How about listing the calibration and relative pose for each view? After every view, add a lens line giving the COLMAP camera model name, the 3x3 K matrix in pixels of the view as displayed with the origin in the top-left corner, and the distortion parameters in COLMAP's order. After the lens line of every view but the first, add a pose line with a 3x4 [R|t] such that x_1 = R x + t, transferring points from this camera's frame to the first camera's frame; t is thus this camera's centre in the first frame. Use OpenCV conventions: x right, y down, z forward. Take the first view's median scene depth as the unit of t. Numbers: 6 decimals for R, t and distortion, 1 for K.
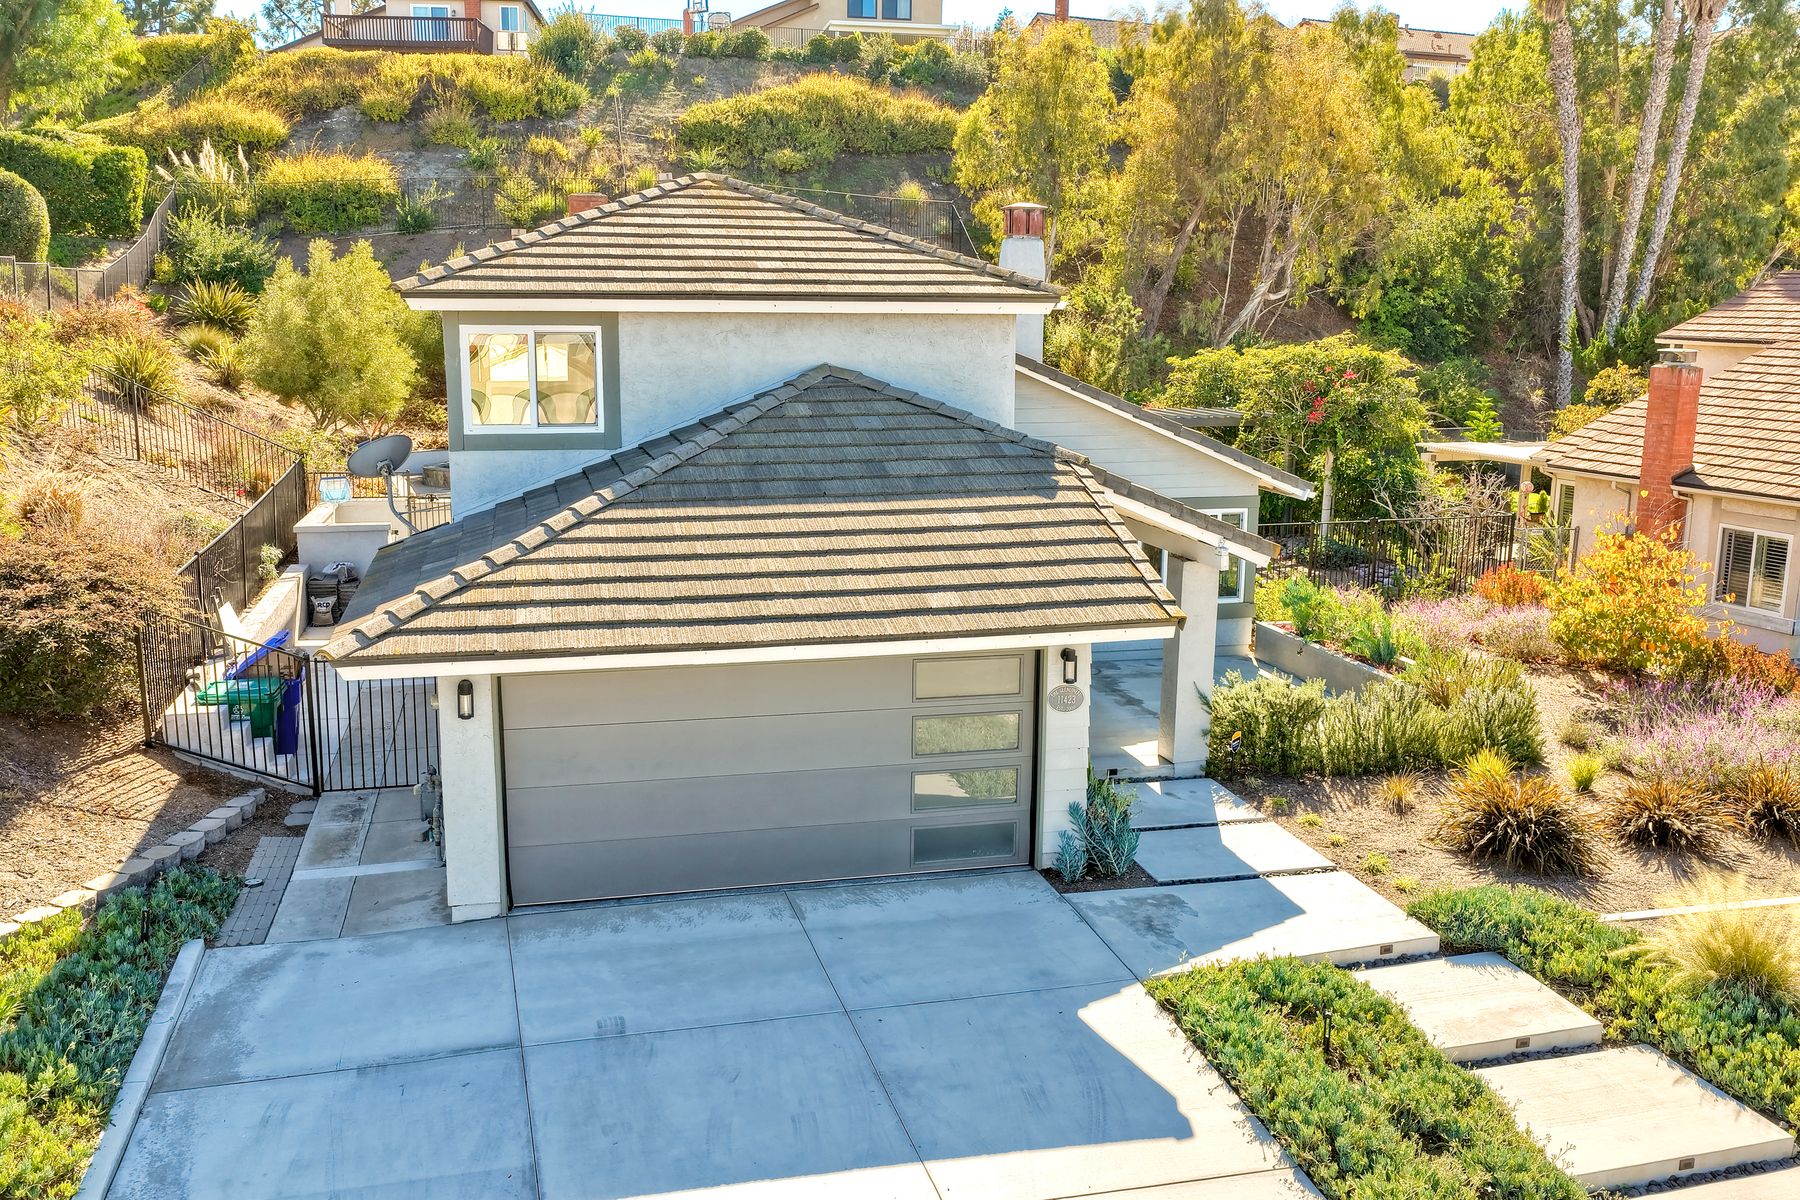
lens RADIAL K [[1507.3, 0, 904.2], [0, 1507.3, 607.3], [0, 0, 1]] dist [-0.011635, 0.032004]
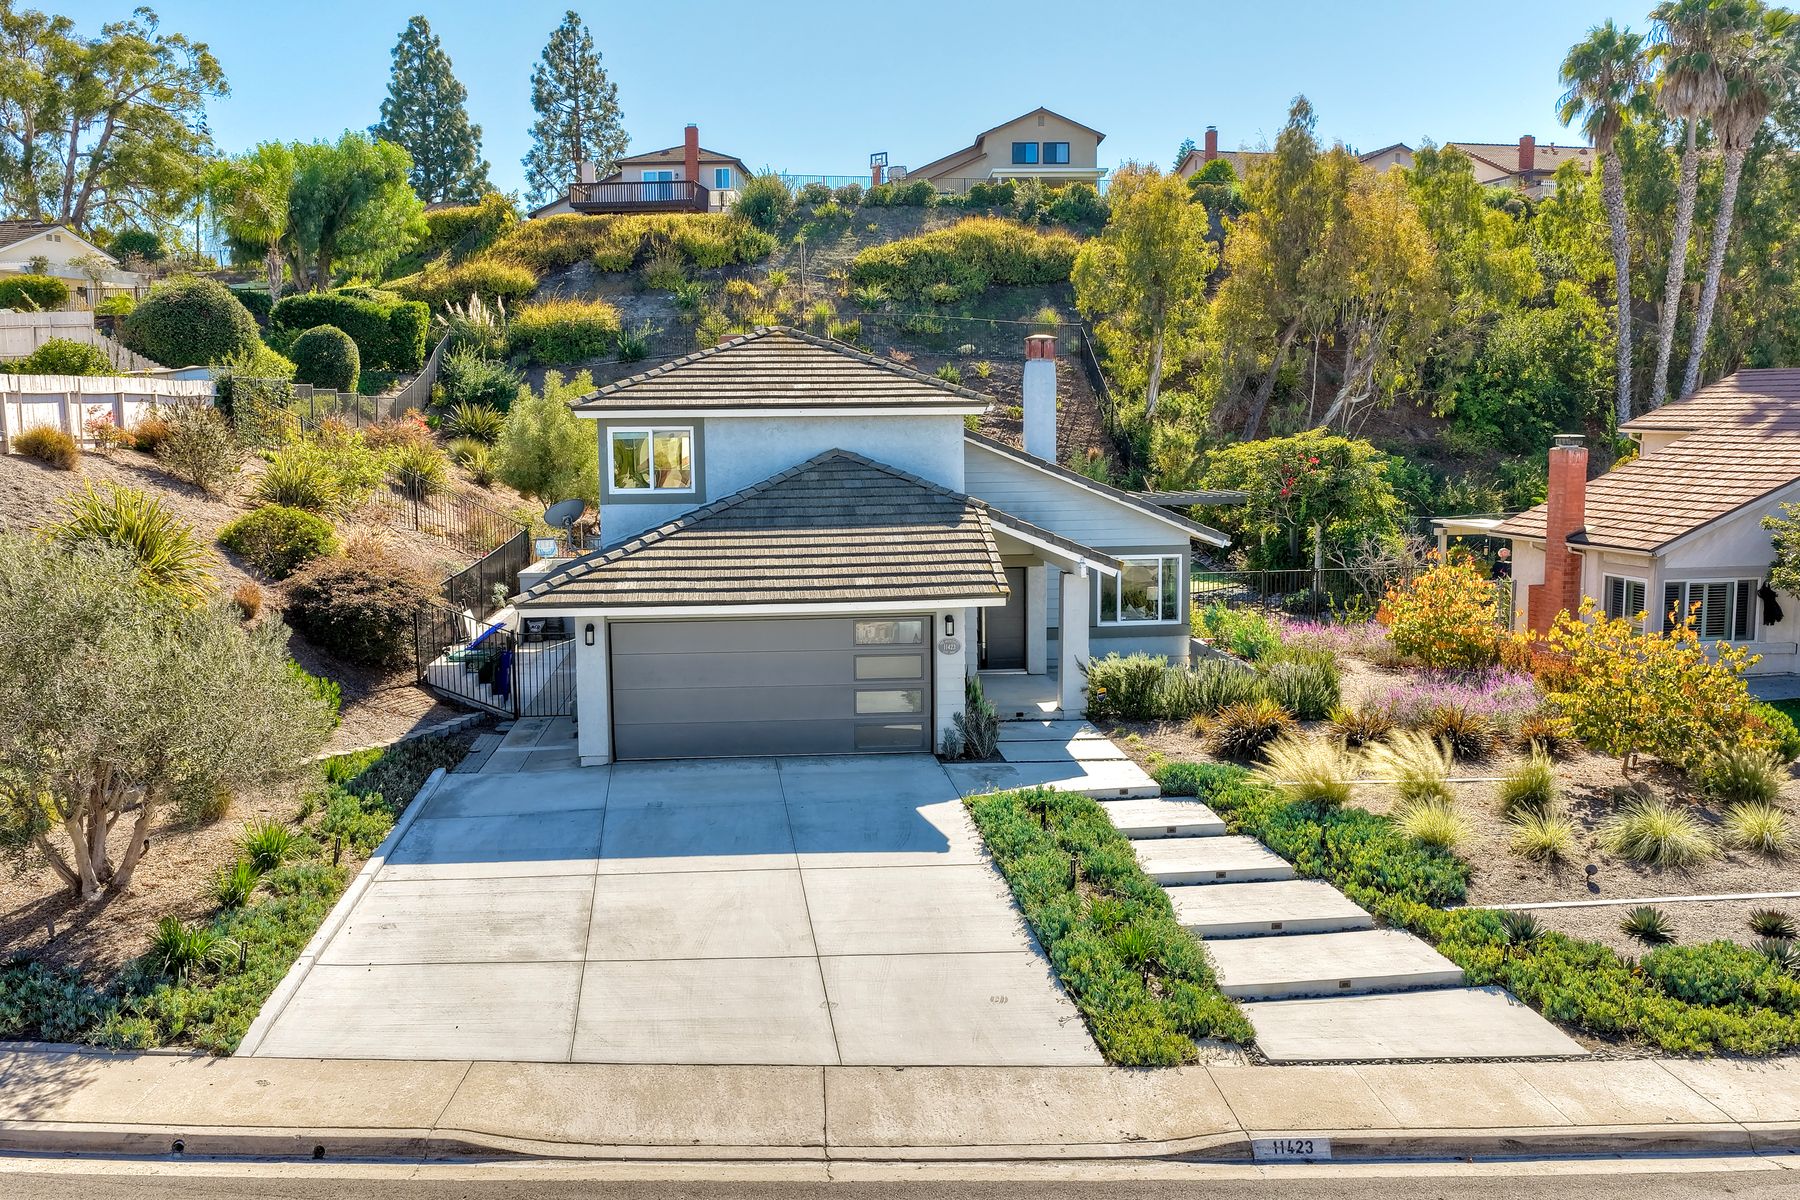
lens RADIAL K [[1507.3, 0, 907.3], [0, 1507.3, 637.3], [0, 0, 1]] dist [-0.011635, 0.032004]
pose [[0.988469, 0.004452, -0.151356, 0.115285], [-0.012488, 0.998560, -0.052180, 0.050909], [0.150905, 0.053469, 0.987101, -0.230274]]
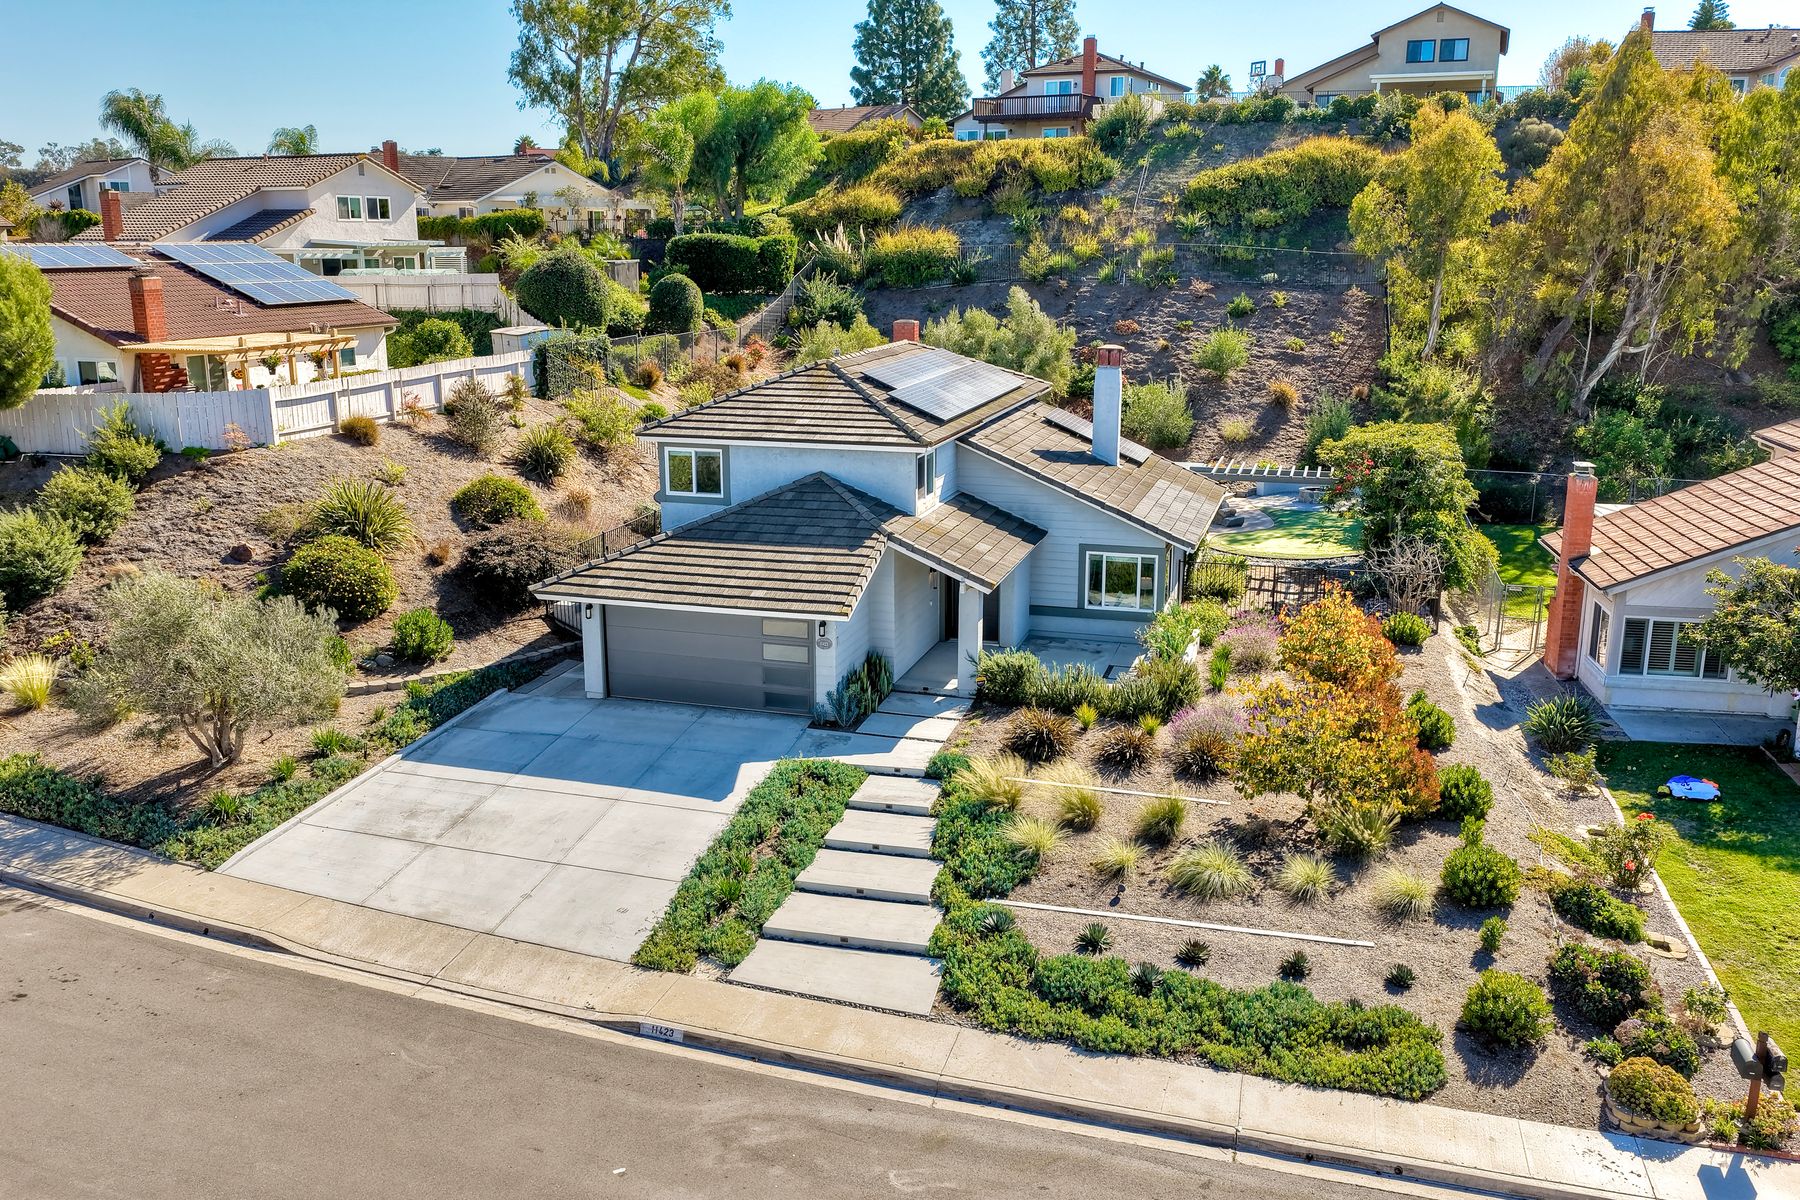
lens RADIAL K [[1507.3, 0, 902.6], [0, 1507.3, 587.6], [0, 0, 1]] dist [-0.011635, 0.032004]
pose [[0.859014, 0.108479, -0.500327, 0.487503], [-0.093674, 0.994099, 0.054706, -0.057144], [0.503308, -0.000126, 0.864107, -0.320385]]
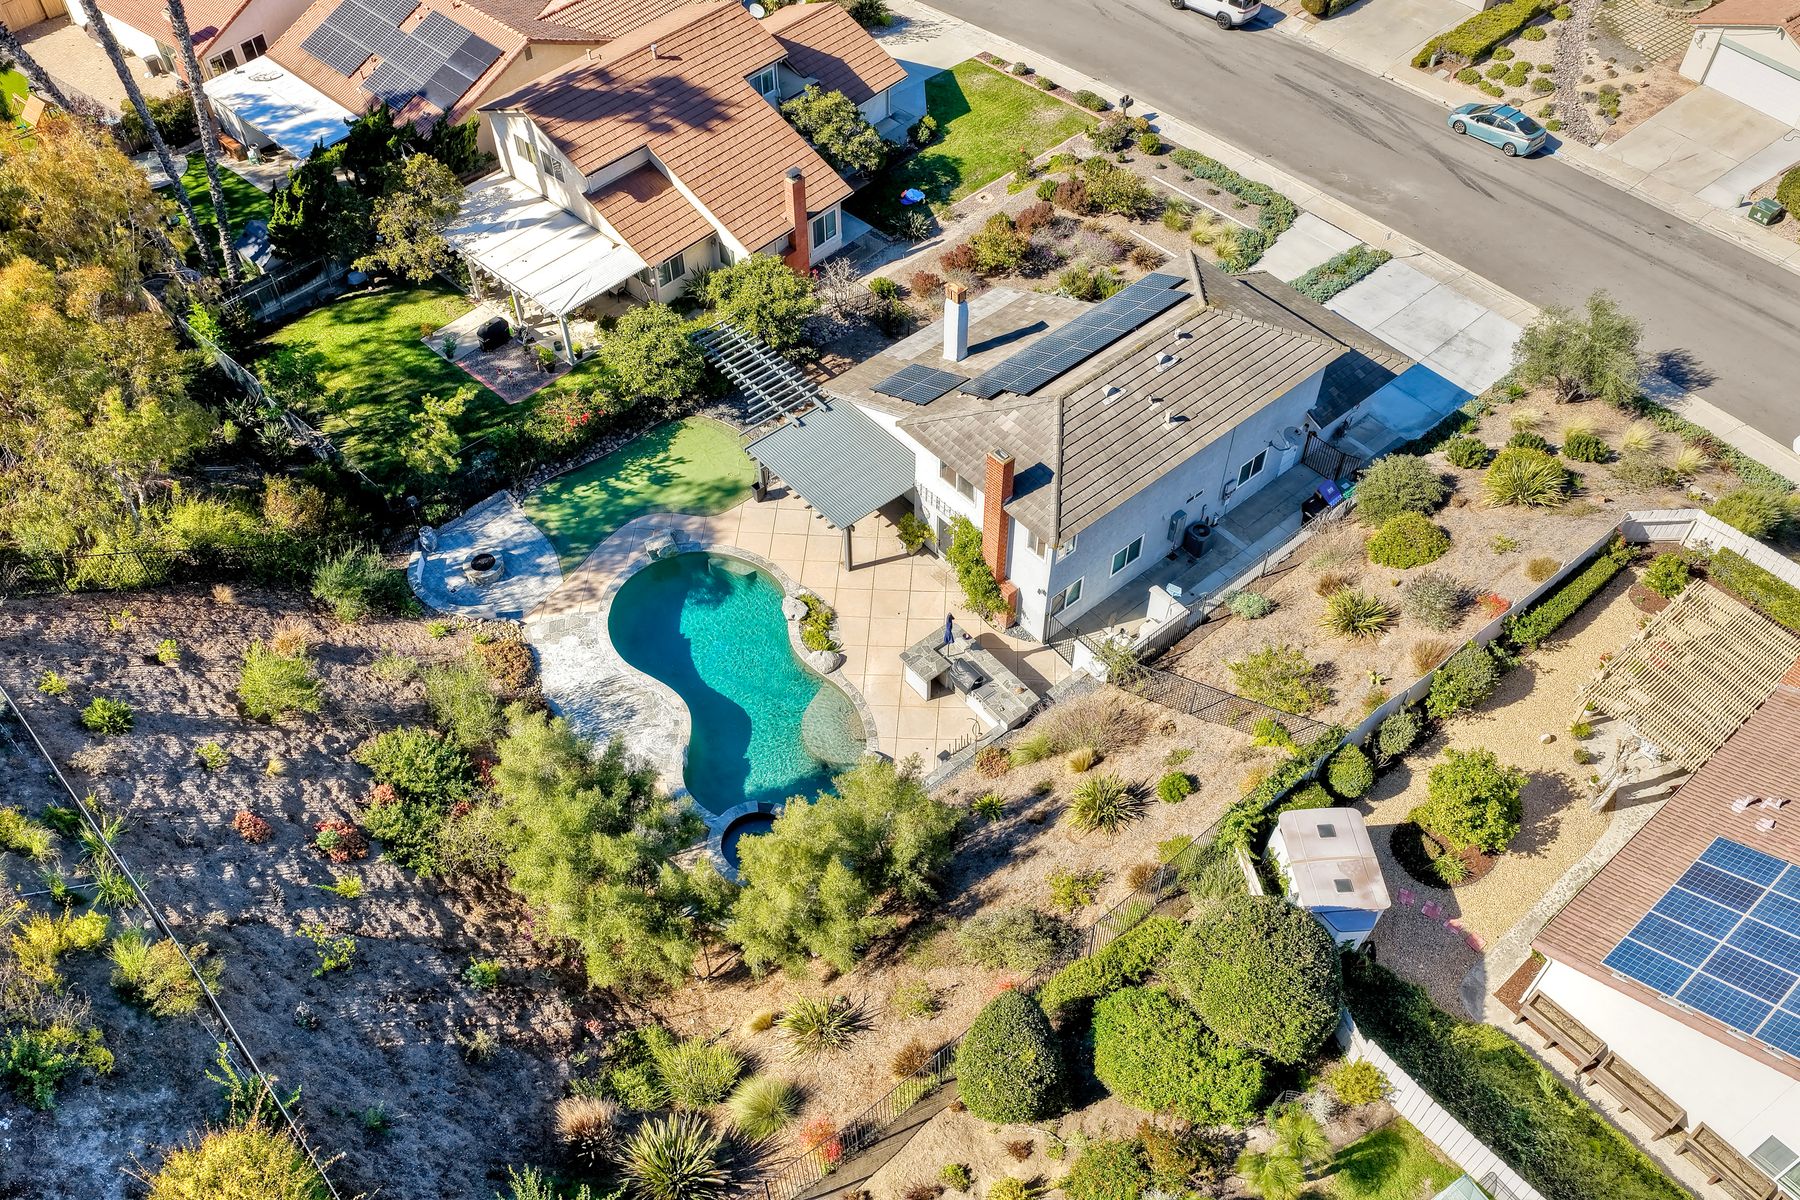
lens RADIAL K [[1507.3, 0, 895.0], [0, 1507.3, 593.4], [0, 0, 1]] dist [-0.011635, 0.032004]
pose [[-0.446179, -0.679696, 0.582183, -0.893707], [0.173313, 0.572585, 0.801317, -1.115441], [-0.878001, 0.458431, -0.137675, 1.053854]]
